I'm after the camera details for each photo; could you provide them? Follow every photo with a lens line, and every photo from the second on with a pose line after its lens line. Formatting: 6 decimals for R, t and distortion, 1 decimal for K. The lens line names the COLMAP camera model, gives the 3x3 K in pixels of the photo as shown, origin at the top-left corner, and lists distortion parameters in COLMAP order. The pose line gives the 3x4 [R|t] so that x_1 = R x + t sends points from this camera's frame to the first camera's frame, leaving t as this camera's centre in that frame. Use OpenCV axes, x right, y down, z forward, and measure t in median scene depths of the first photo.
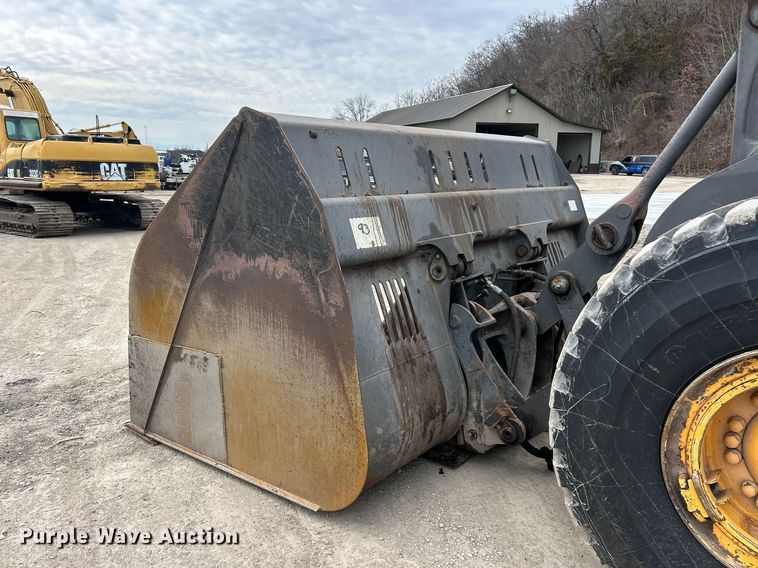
lens RADIAL K [[612.9, 0, 355.4], [0, 612.9, 303.7], [0, 0, 1]] dist [0.053501, -0.055587]
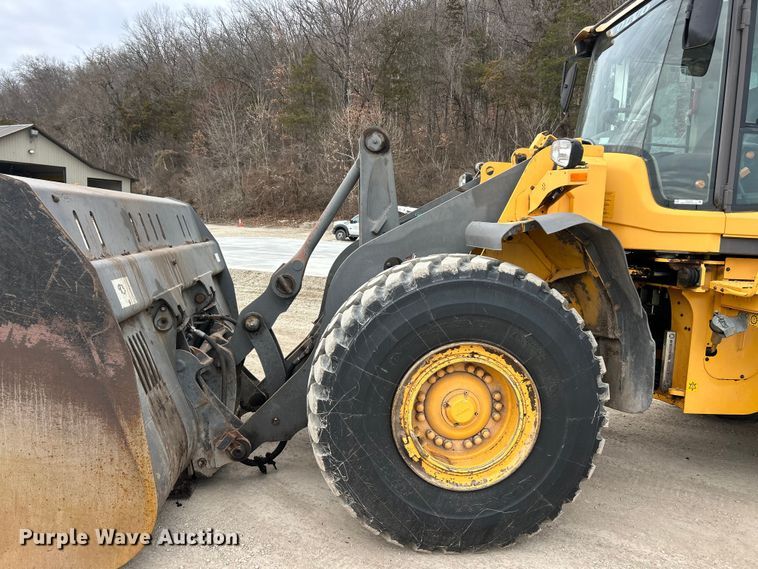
lens RADIAL K [[574.6, 0, 381.4], [0, 574.6, 287.5], [0, 0, 1]] dist [0.068098, -0.077264]
pose [[0.698548, -0.056254, 0.713349, -0.350022], [0.117293, 0.992423, -0.036598, -0.032196], [-0.705885, 0.109236, 0.699853, -0.017497]]
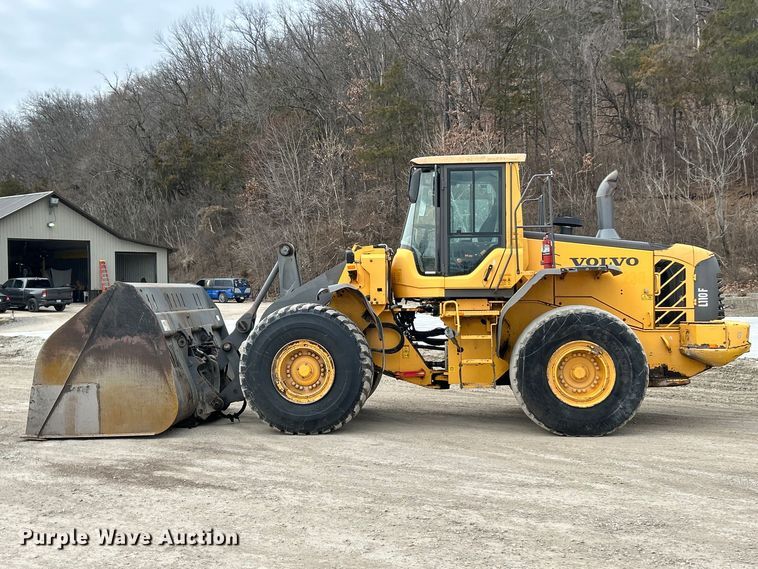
lens RADIAL K [[1031.1, 0, 379.0], [0, 1031.1, 284.5], [0, 0, 1]] dist [0.255186, -1.170713]
pose [[0.829370, -0.017502, 0.558426, -1.582077], [0.141487, 0.973507, -0.179623, 0.598478], [-0.540488, 0.227984, 0.809874, -2.932121]]
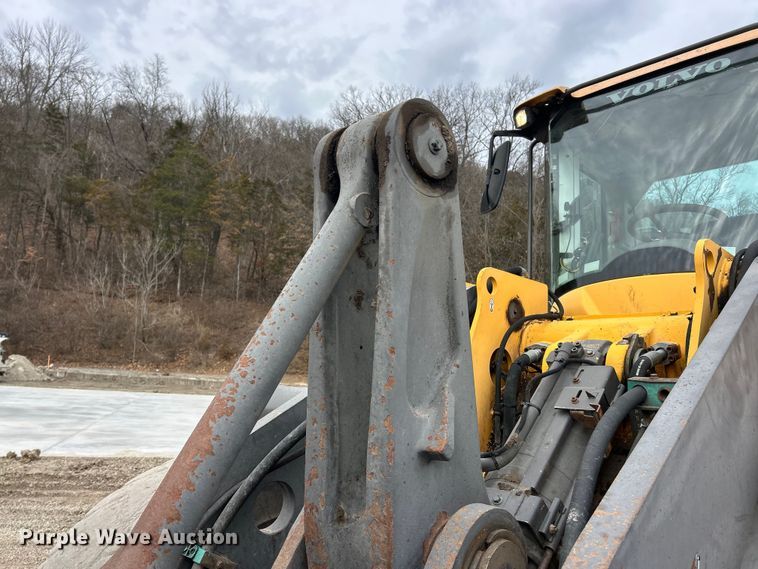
lens RADIAL K [[574.6, 0, 381.4], [0, 574.6, 287.5], [0, 0, 1]] dist [0.068098, -0.077264]
pose [[0.094401, 0.151524, 0.983935, 0.198459], [0.157691, 0.973596, -0.165061, -0.252443], [-0.982966, 0.170739, 0.068015, 0.878923]]
